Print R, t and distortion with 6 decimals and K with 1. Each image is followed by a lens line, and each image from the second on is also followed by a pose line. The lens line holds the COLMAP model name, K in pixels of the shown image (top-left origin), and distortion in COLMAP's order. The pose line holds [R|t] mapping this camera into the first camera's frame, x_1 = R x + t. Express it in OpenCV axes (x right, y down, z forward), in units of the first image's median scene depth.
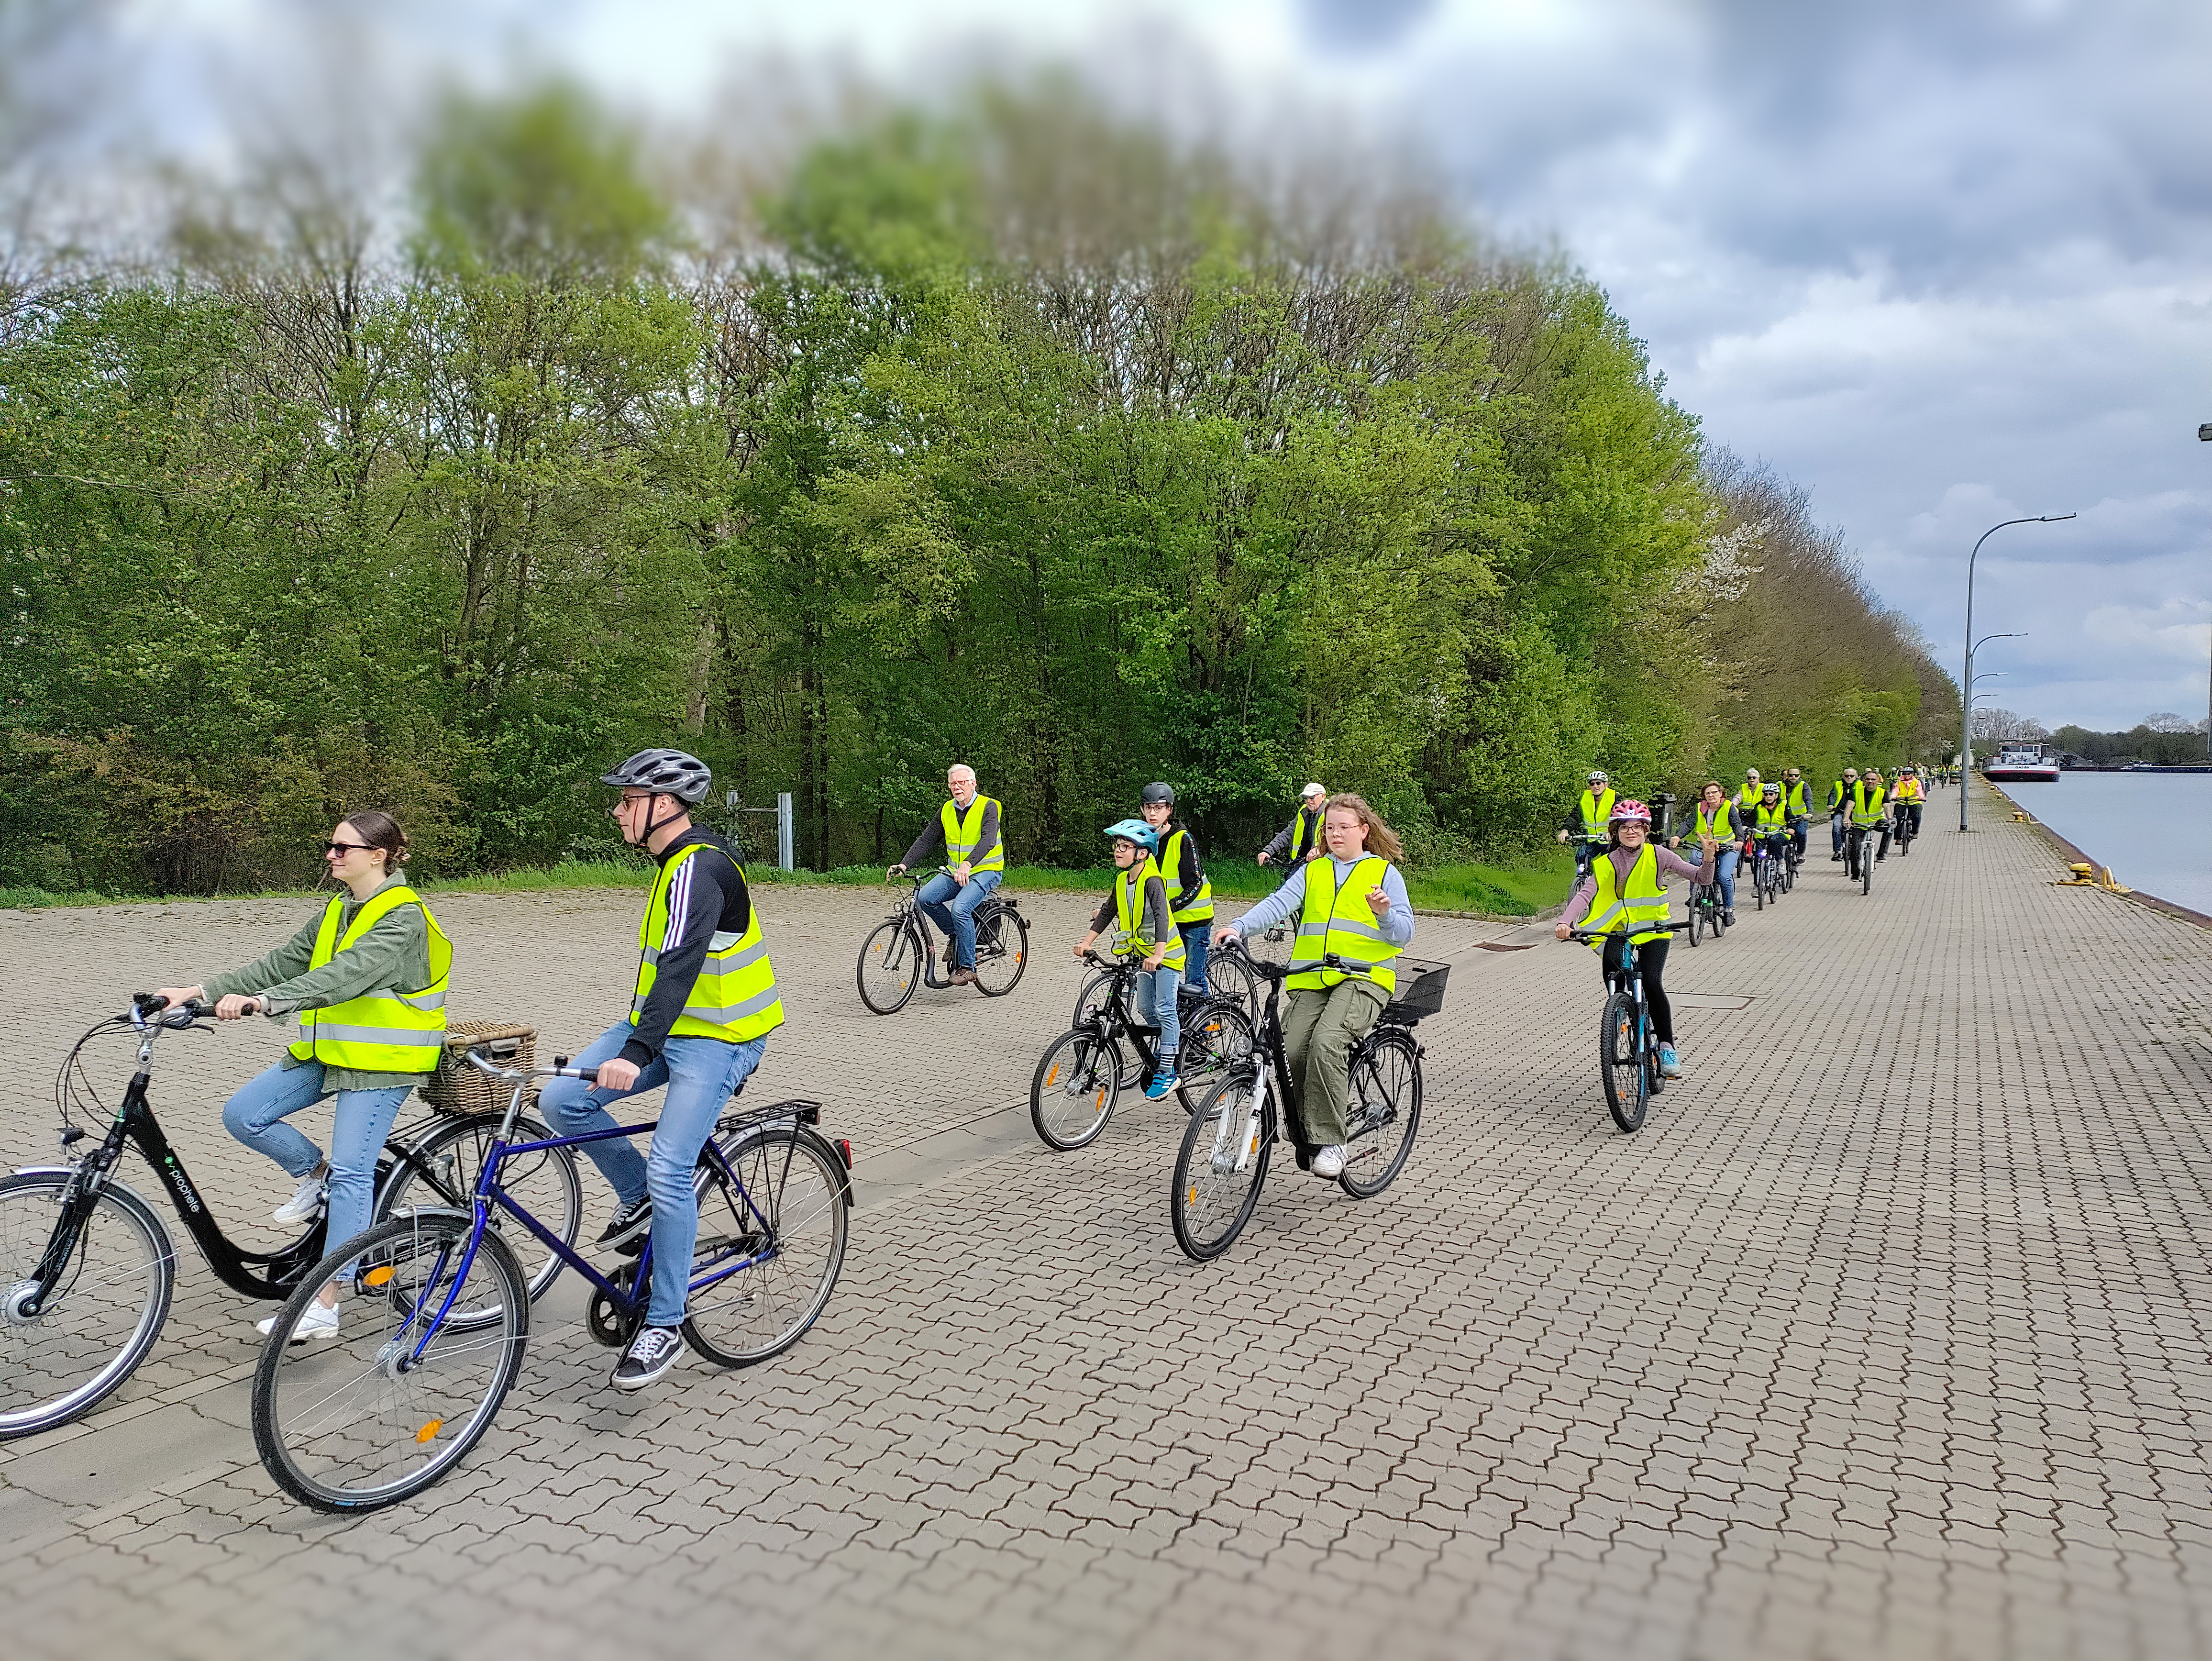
lens RADIAL K [[1487.9, 0, 1077.4], [0, 1487.9, 804.7], [0, 0, 1]] dist [0.061227, -0.044752]
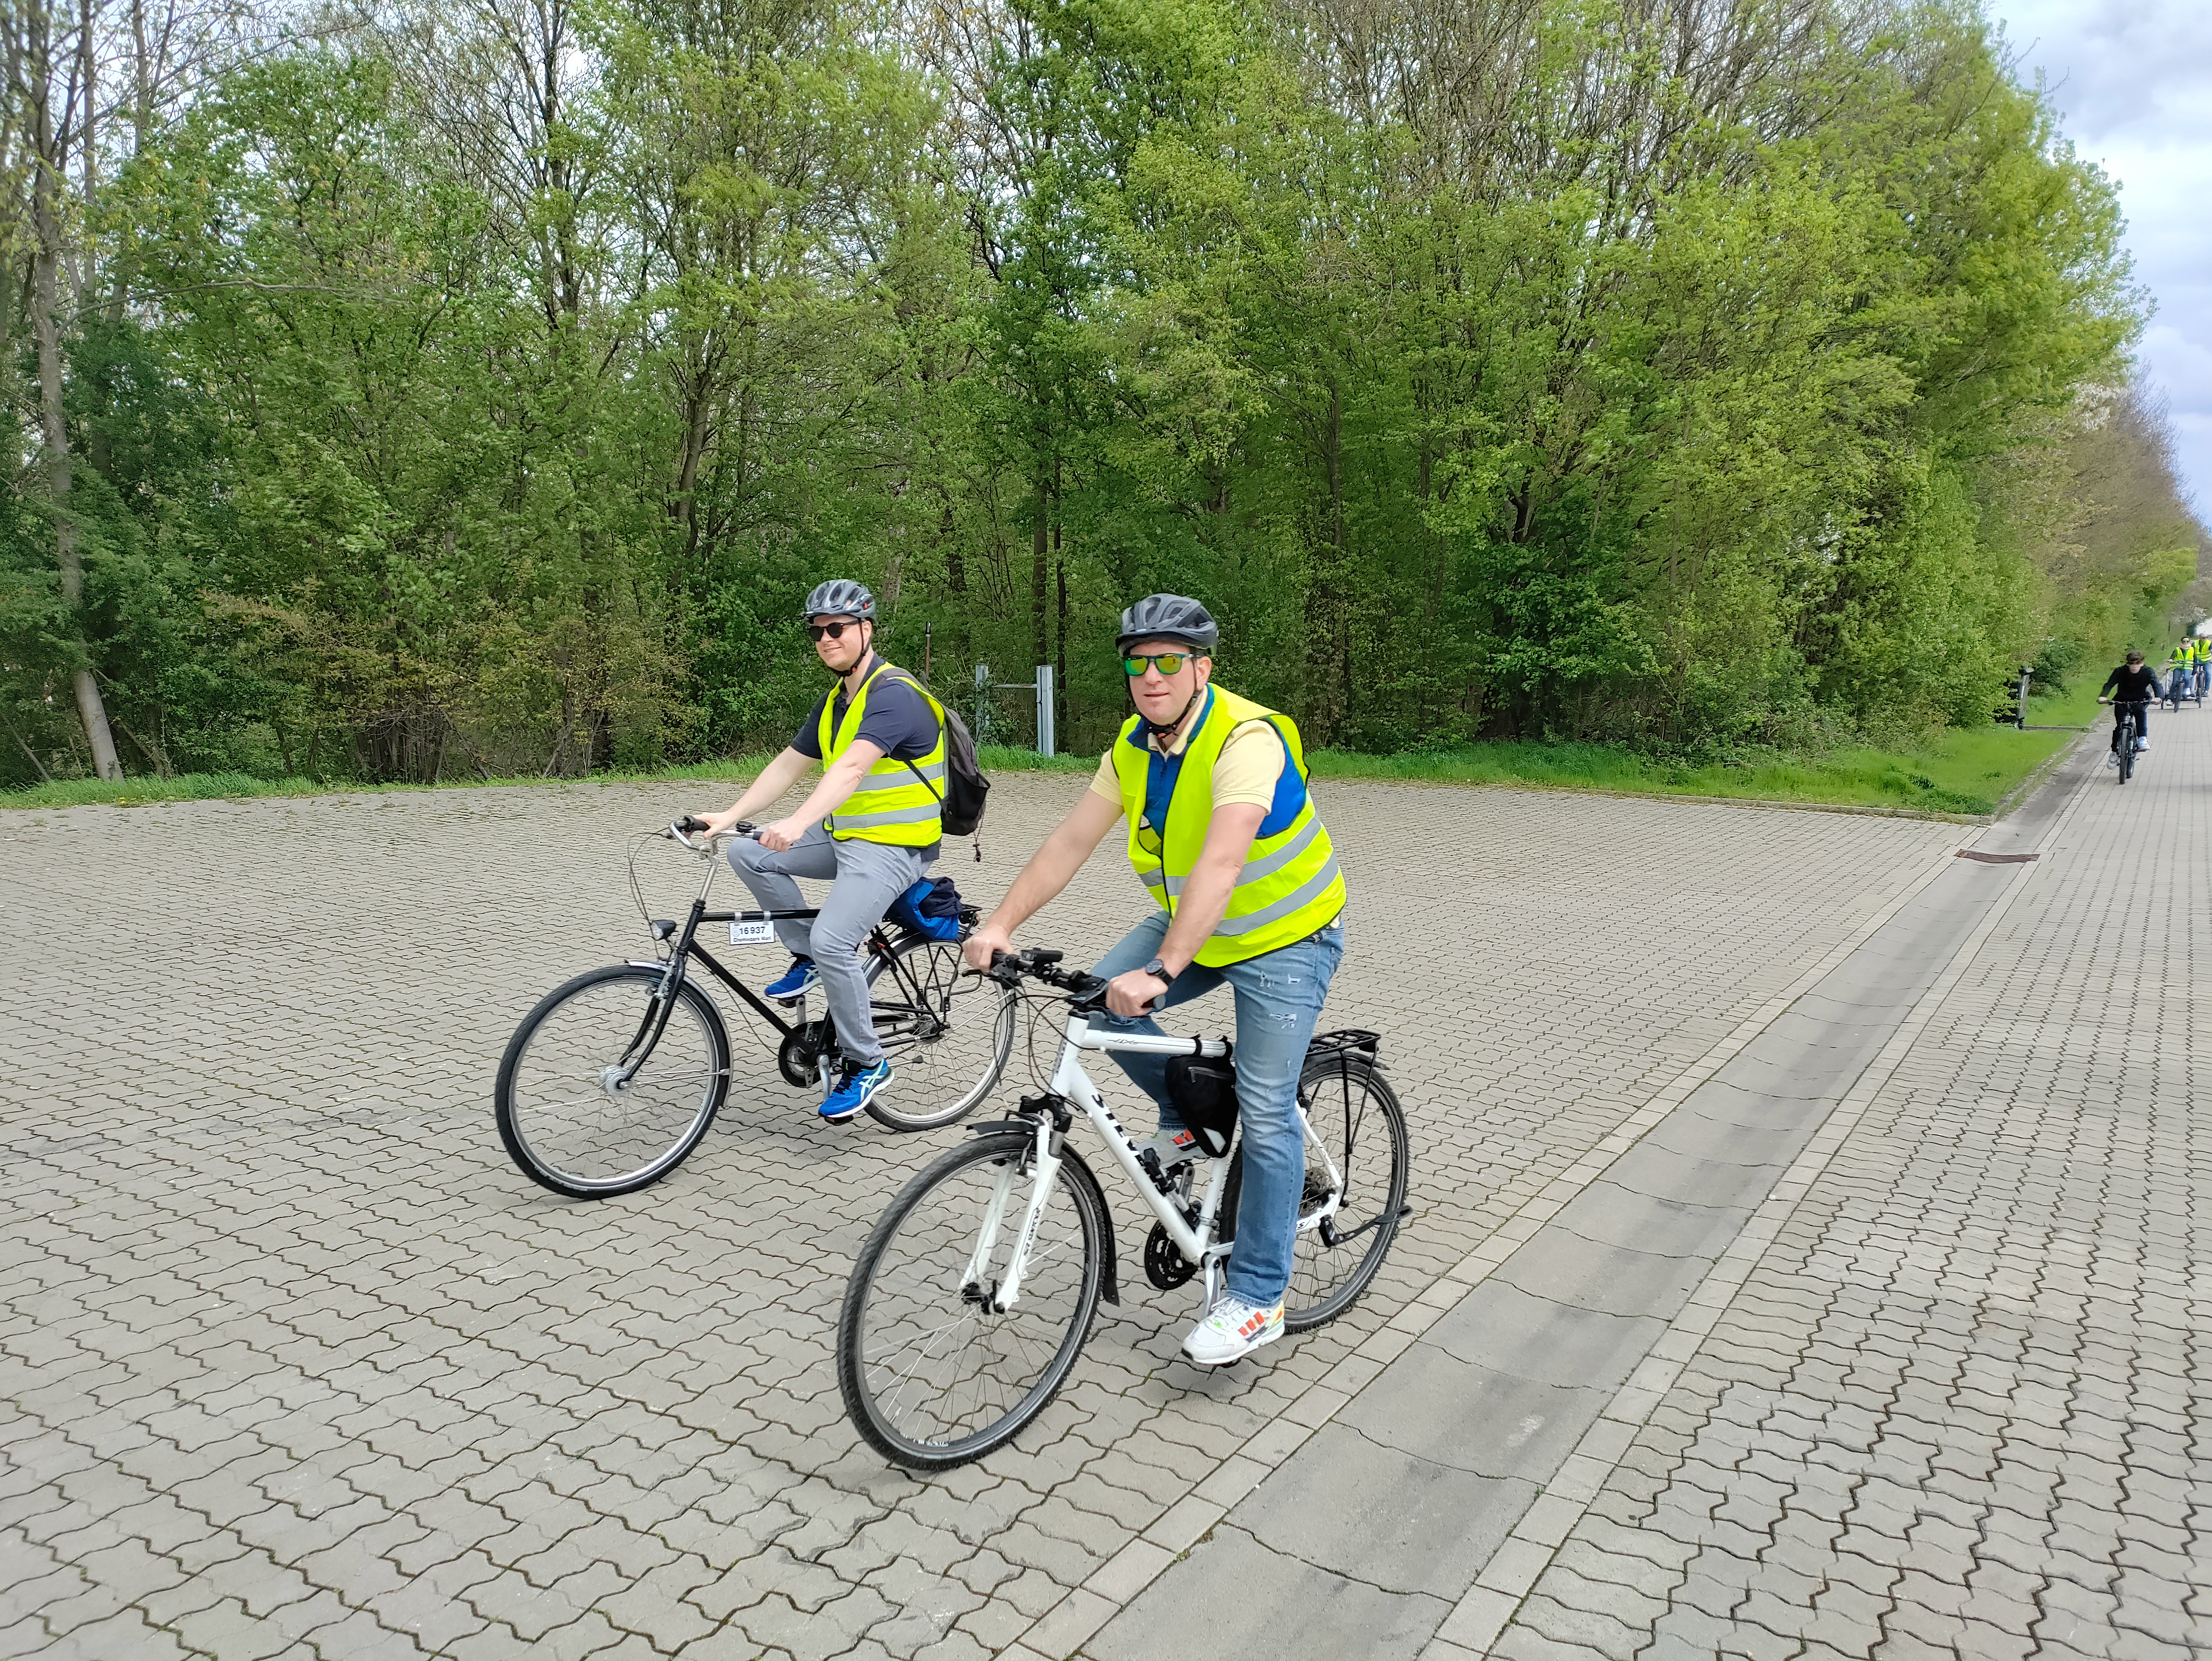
lens RADIAL K [[1487.9, 0, 1077.2], [0, 1487.9, 804.6], [0, 0, 1]] dist [0.061227, -0.044752]
pose [[0.995304, 0.005670, -0.096632, -0.100637], [0.002263, 0.996647, 0.081789, 0.001800], [0.096772, -0.081624, 0.991954, 0.148278]]
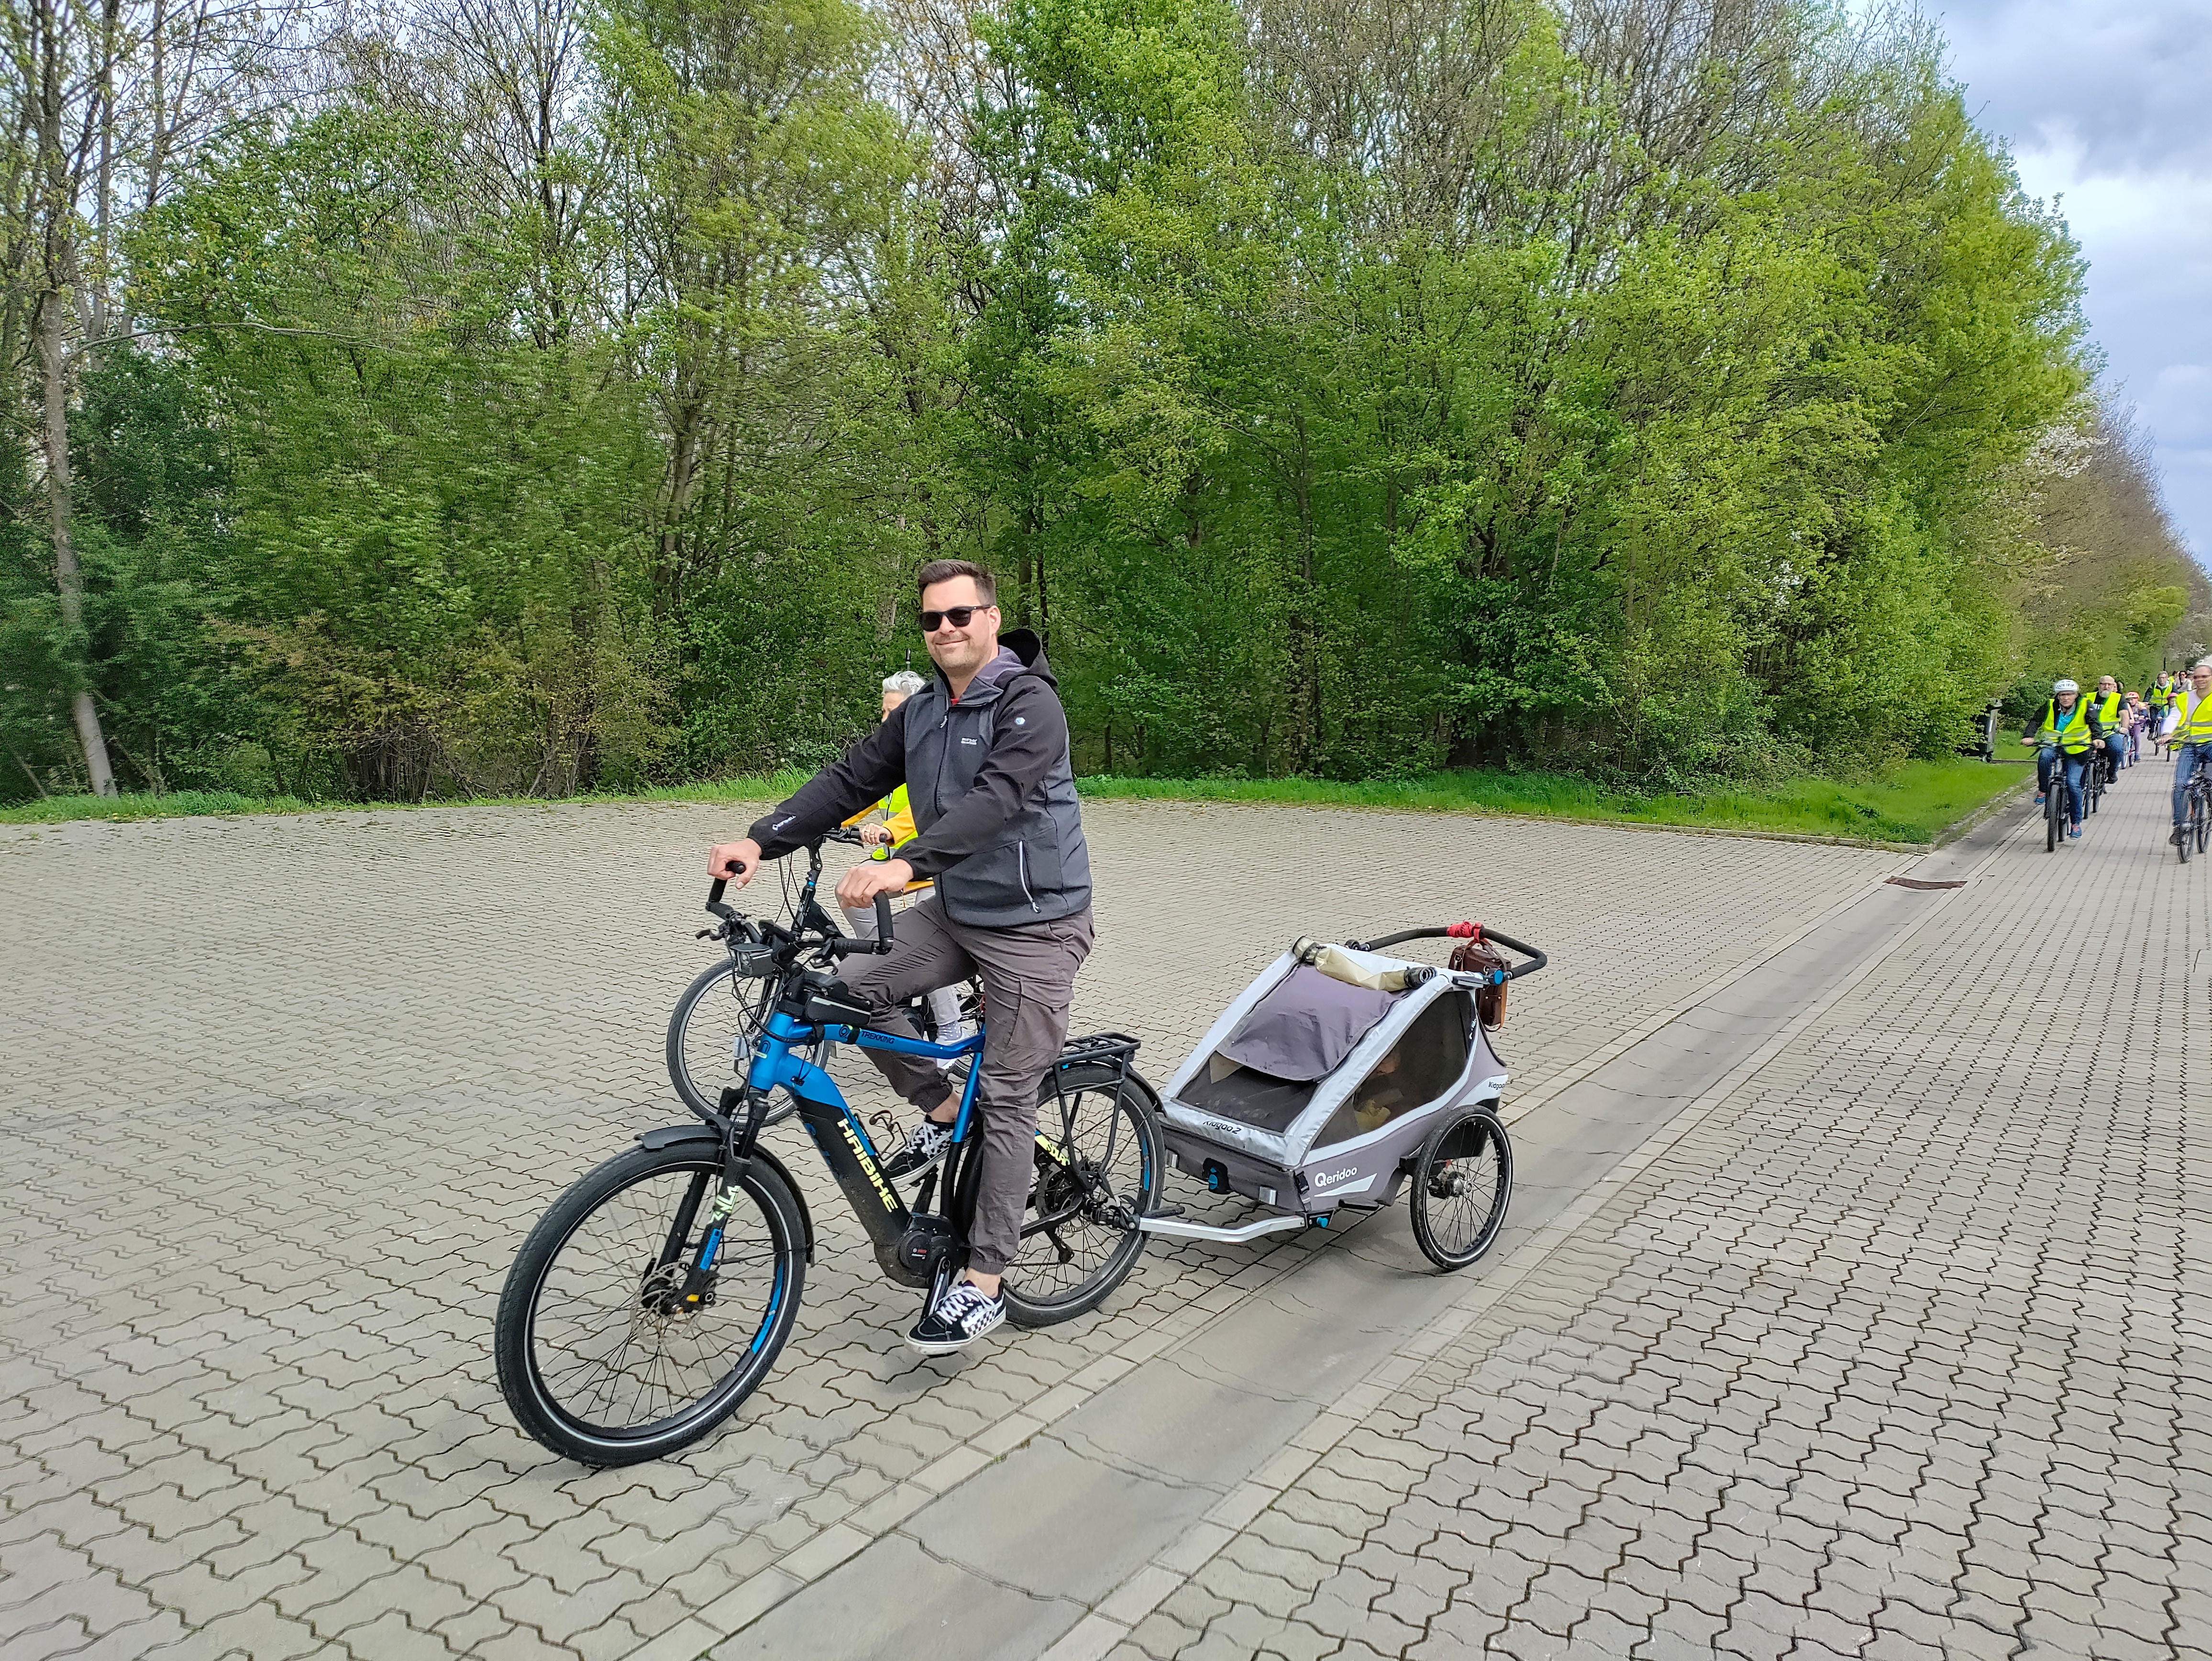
lens RADIAL K [[1487.9, 0, 1091.7], [0, 1487.9, 828.3], [0, 0, 1]] dist [0.061227, -0.044752]
pose [[0.995627, 0.012649, -0.092558, -0.077779], [-0.005379, 0.996909, 0.078384, 0.002468], [0.093263, -0.077543, 0.992617, 0.125814]]
